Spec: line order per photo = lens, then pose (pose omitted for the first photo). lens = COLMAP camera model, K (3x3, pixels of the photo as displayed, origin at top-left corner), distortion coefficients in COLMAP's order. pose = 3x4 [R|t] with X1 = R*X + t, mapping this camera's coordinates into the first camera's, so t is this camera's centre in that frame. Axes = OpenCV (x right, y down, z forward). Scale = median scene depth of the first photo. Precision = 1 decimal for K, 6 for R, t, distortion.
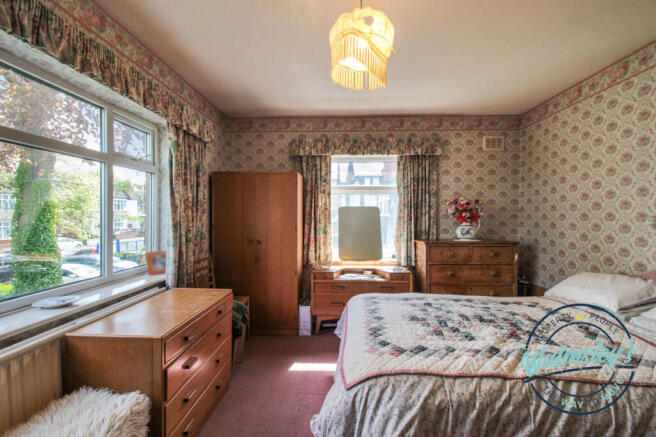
lens RADIAL K [[313.0, 0, 329.3], [0, 313.0, 210.0], [0, 0, 1]] dist [0.013519, -0.016727]
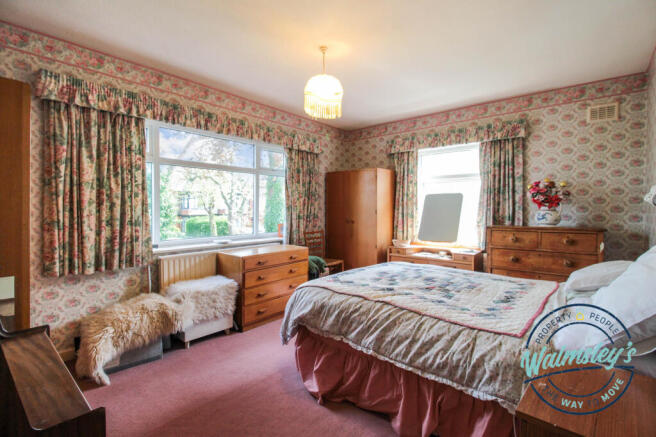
lens RADIAL K [[313.0, 0, 329.3], [0, 313.0, 210.0], [0, 0, 1]] dist [0.013519, -0.016727]
pose [[0.783146, 0.000337, -0.621838, 0.479847], [0.016112, 0.999653, 0.020834, 0.017311], [0.621629, -0.026335, 0.782869, -0.116209]]
